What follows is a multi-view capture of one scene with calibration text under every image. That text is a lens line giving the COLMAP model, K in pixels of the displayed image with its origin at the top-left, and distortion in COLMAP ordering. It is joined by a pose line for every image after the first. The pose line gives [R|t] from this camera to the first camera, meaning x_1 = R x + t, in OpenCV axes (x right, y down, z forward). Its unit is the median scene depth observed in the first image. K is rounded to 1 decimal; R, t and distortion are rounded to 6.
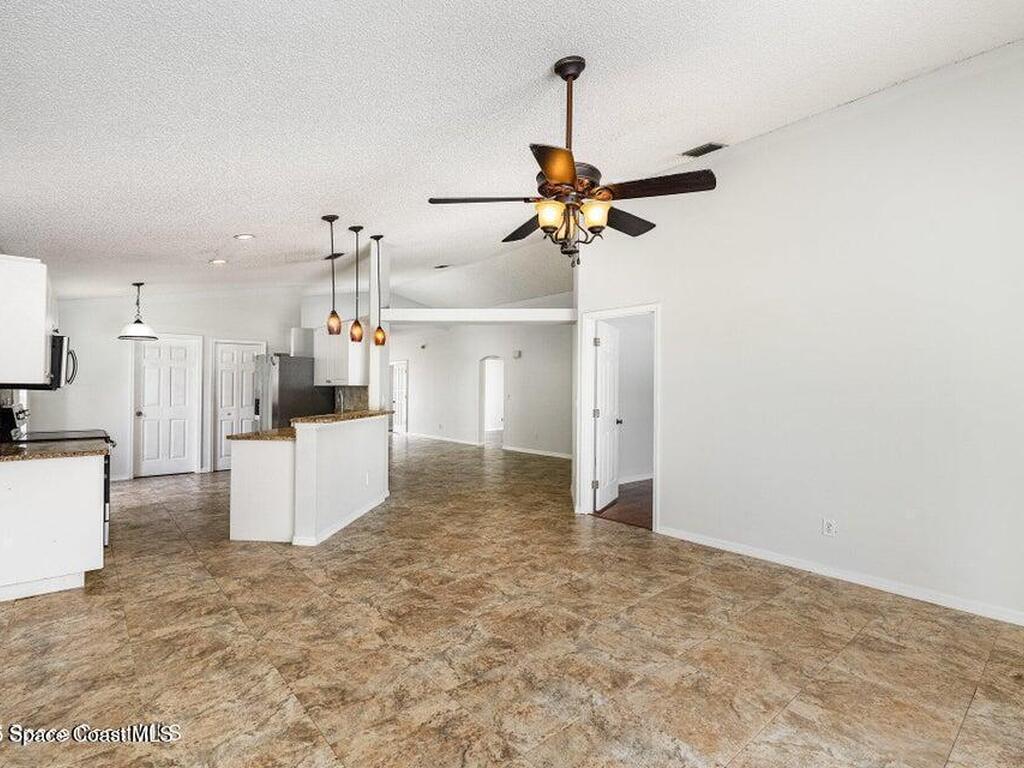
lens RADIAL K [[506.5, 0, 510.1], [0, 506.5, 385.8], [0, 0, 1]] dist [-0.006372, 0.000782]
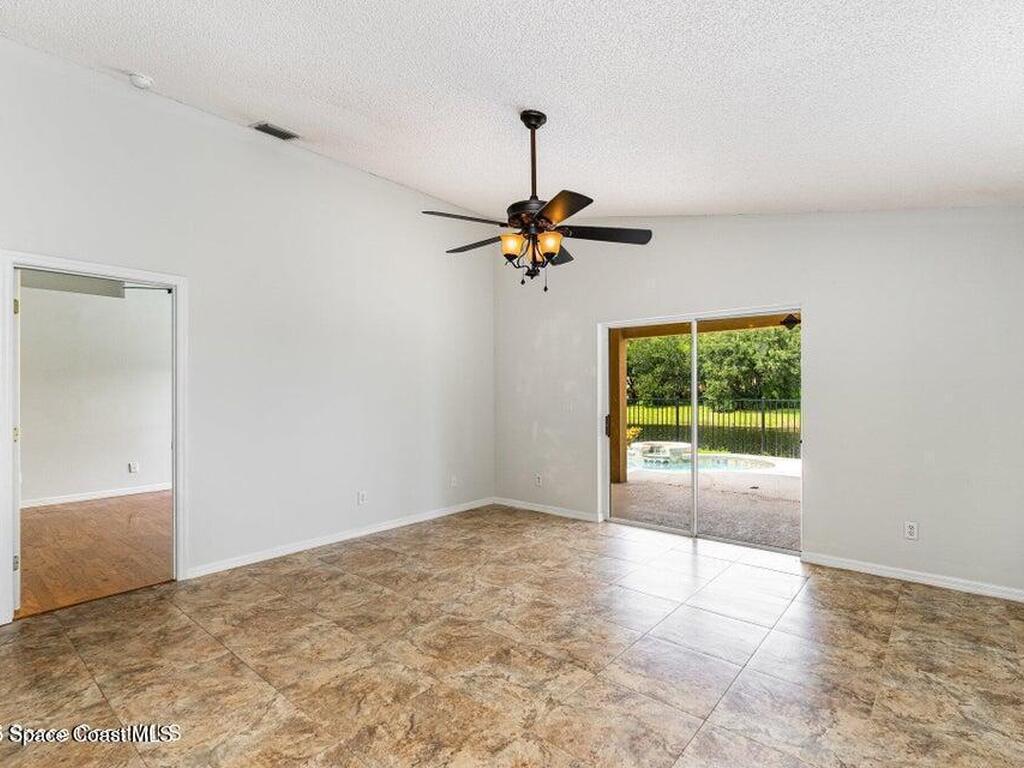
lens RADIAL K [[506.5, 0, 505.7], [0, 506.5, 390.4], [0, 0, 1]] dist [-0.006372, 0.000782]
pose [[-0.150137, -0.004346, 0.988656, -0.846653], [-0.003777, 0.999986, 0.003823, -0.005669], [-0.988658, -0.003160, -0.150151, 0.982698]]
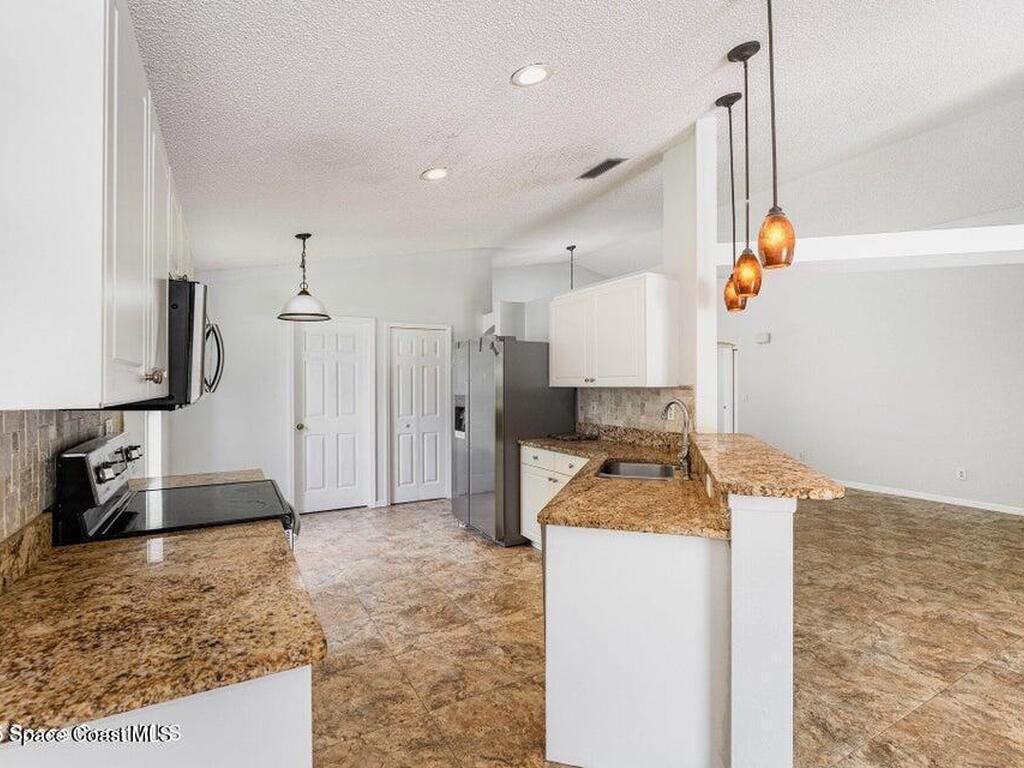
lens RADIAL K [[506.5, 0, 506.0], [0, 506.5, 386.2], [0, 0, 1]] dist [-0.006372, 0.000782]
pose [[0.979325, -0.007437, -0.202157, -0.335391], [0.009307, 0.999922, 0.008302, -0.007078], [0.202079, -0.010011, 0.979318, 0.391901]]
